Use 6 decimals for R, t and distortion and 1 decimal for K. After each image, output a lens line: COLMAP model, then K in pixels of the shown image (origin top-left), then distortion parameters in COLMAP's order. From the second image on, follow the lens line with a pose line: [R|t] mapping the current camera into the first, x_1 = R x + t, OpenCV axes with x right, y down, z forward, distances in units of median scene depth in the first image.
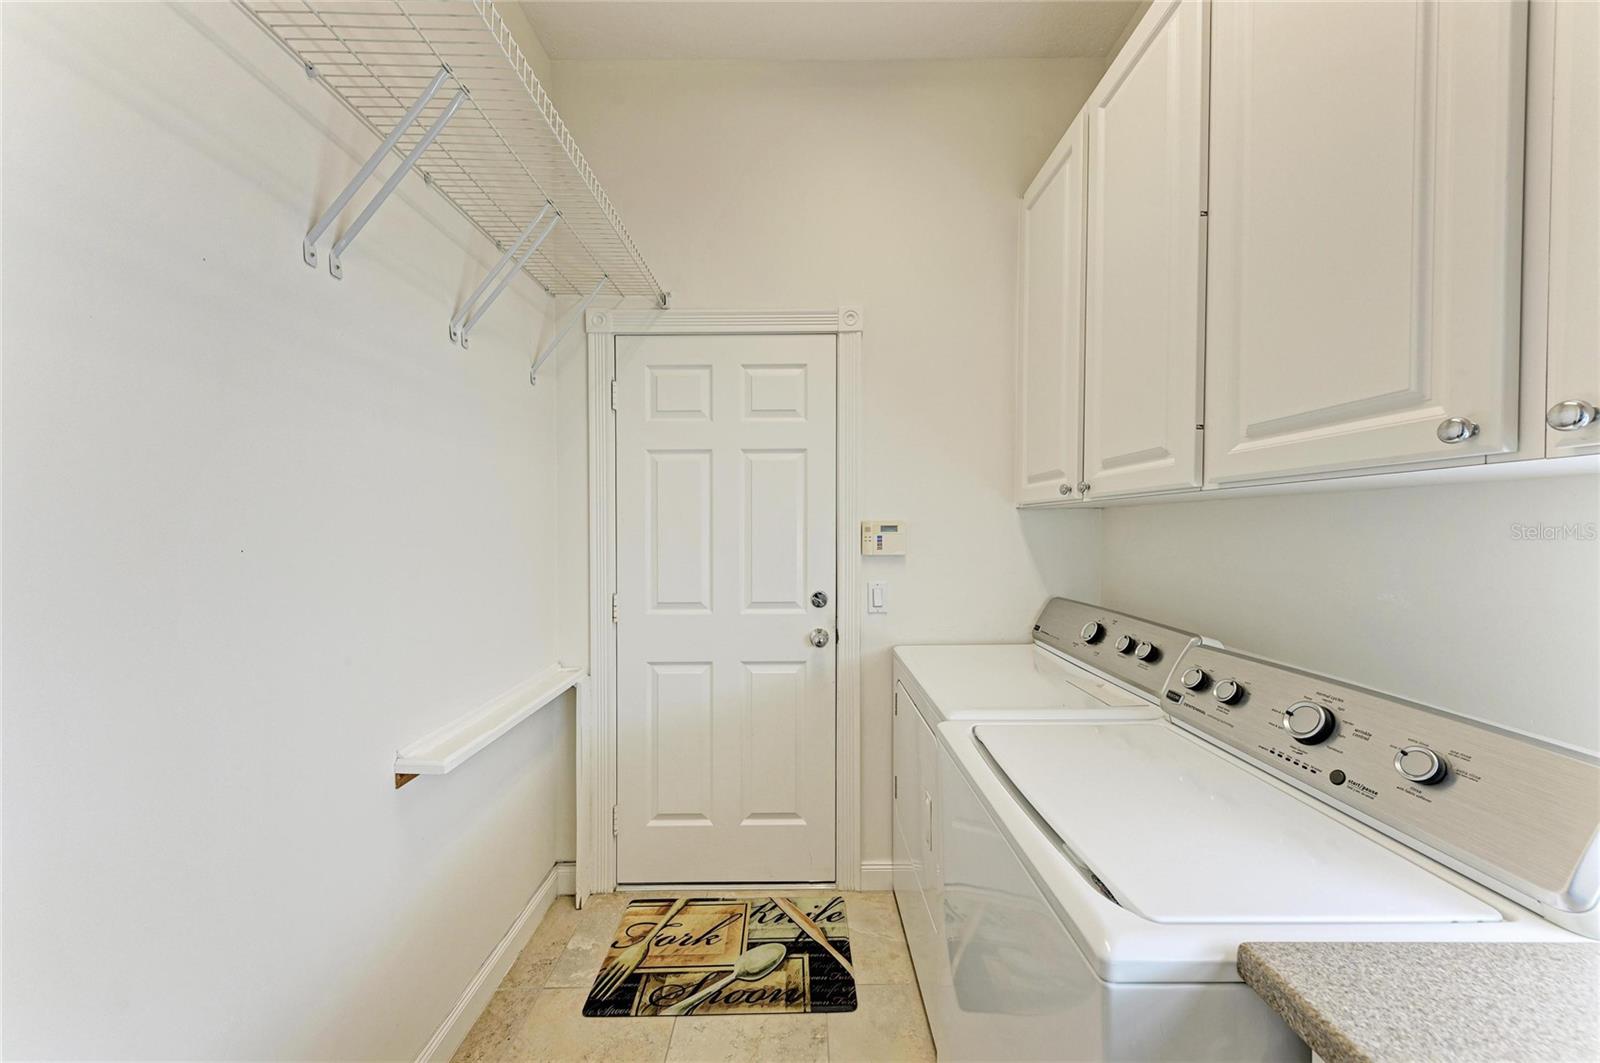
lens RADIAL K [[542.7, 0, 799.9], [0, 542.7, 539.1], [0, 0, 1]] dist [0.022674, -0.005826]
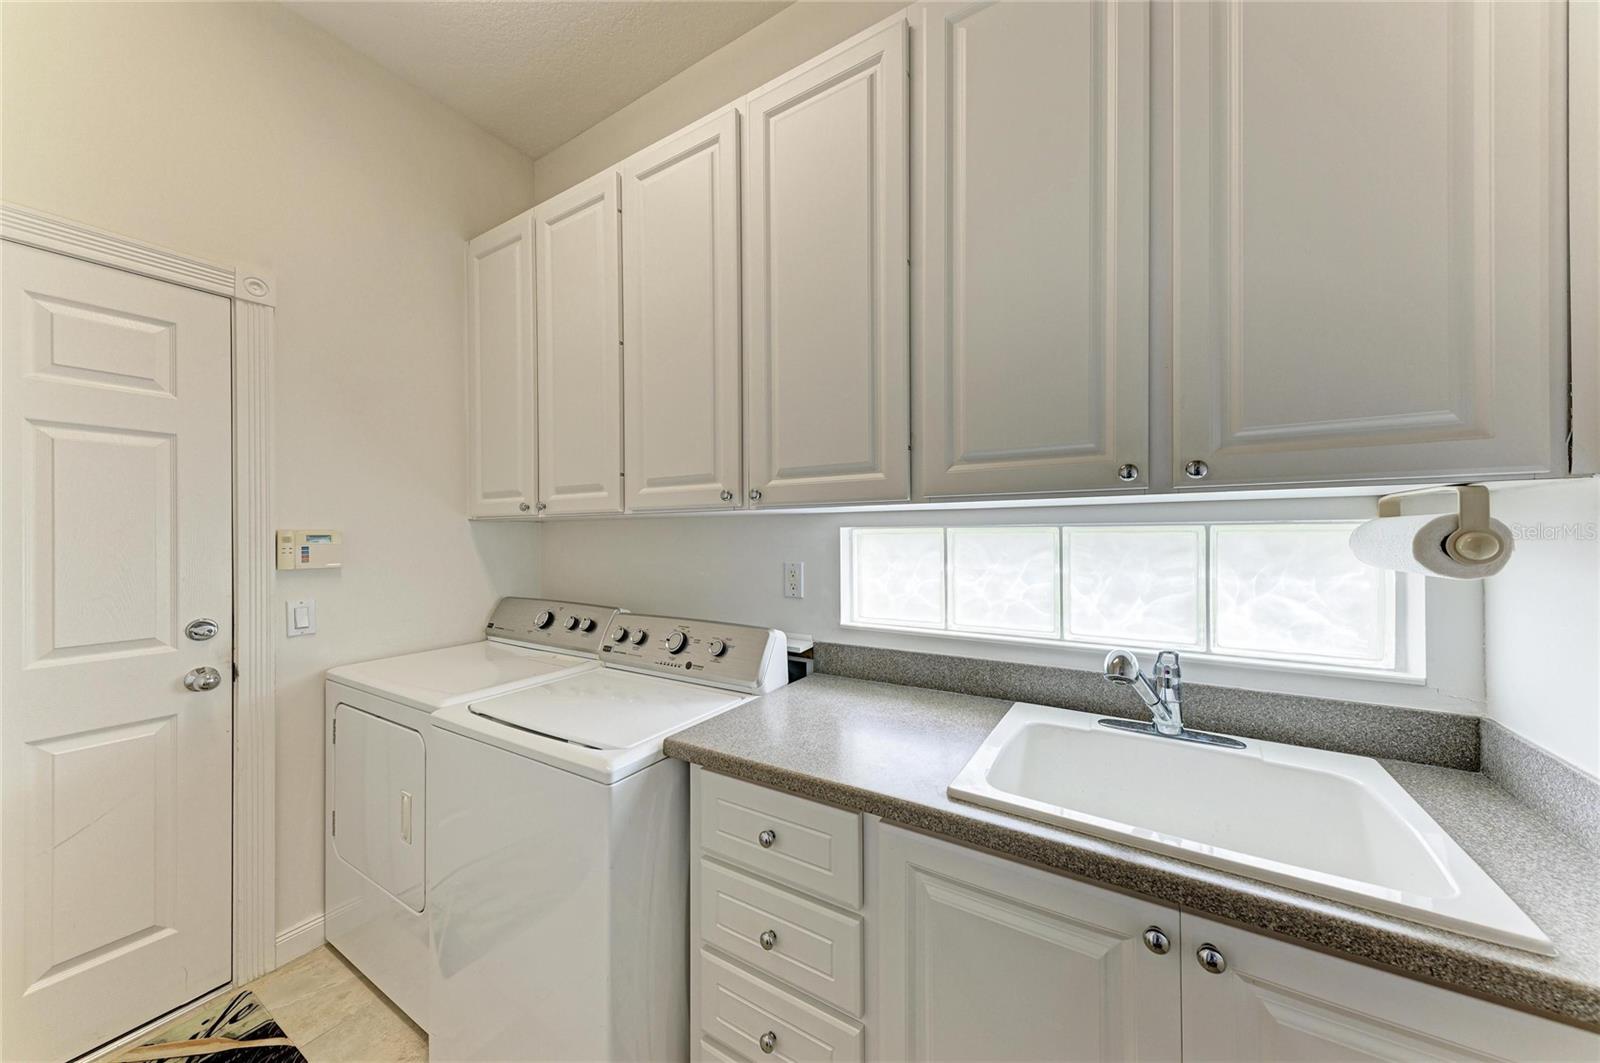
lens RADIAL K [[541.3, 0, 800.0], [0, 541.3, 534.8], [0, 0, 1]] dist [0.018369, -0.004395]
pose [[0.522792, 0.004755, 0.852447, -0.265077], [0.018360, 0.999690, -0.016837, 0.005929], [-0.852263, 0.024453, 0.522542, -0.201645]]
